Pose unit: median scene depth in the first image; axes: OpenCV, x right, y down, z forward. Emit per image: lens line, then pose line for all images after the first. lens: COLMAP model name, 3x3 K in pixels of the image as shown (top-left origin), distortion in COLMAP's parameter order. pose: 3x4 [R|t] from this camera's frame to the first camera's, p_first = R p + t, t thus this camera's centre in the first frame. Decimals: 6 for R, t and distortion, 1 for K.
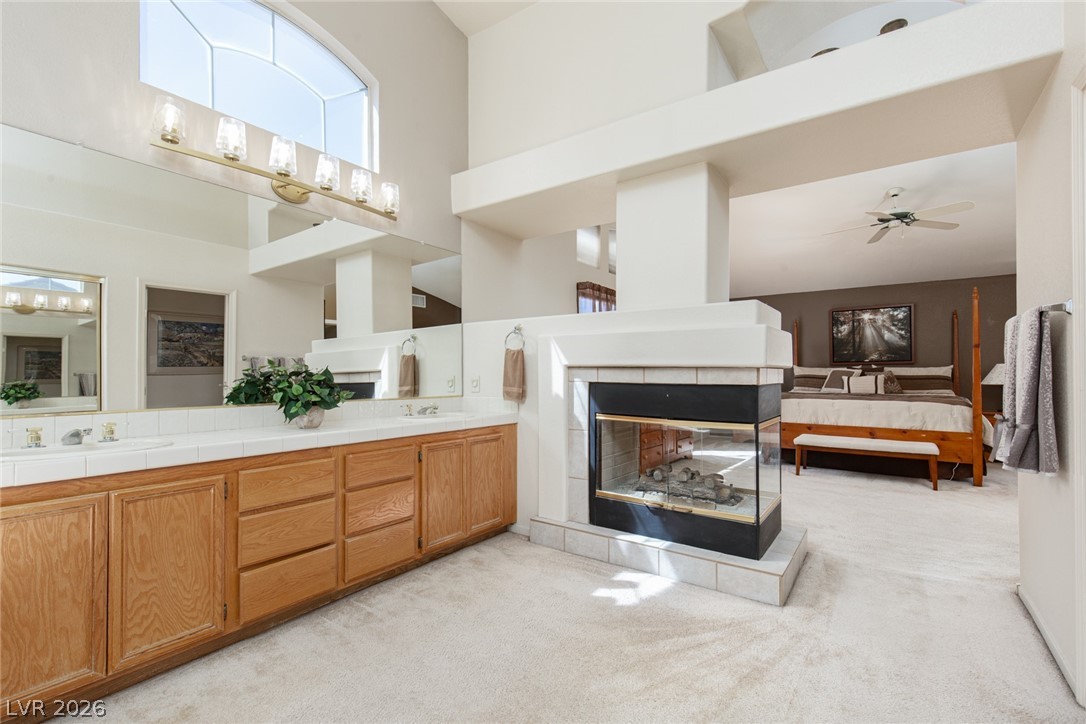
lens RADIAL K [[491.1, 0, 516.1], [0, 491.1, 374.5], [0, 0, 1]] dist [0.000966, -0.000020]
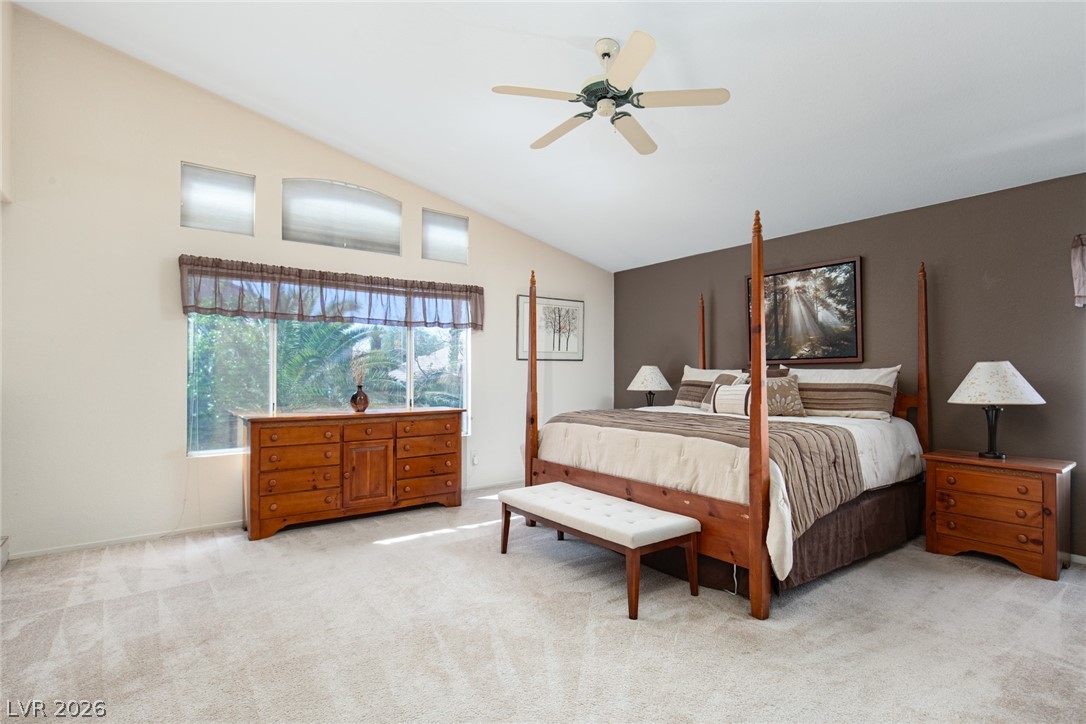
lens RADIAL K [[529.0, 0, 544.3], [0, 529.0, 367.4], [0, 0, 1]] dist [0.001479, 0.000175]
pose [[0.959842, -0.008222, -0.280420, 0.617187], [0.005839, 0.999939, -0.009332, -0.011898], [0.280480, 0.007320, 0.959832, 0.303212]]
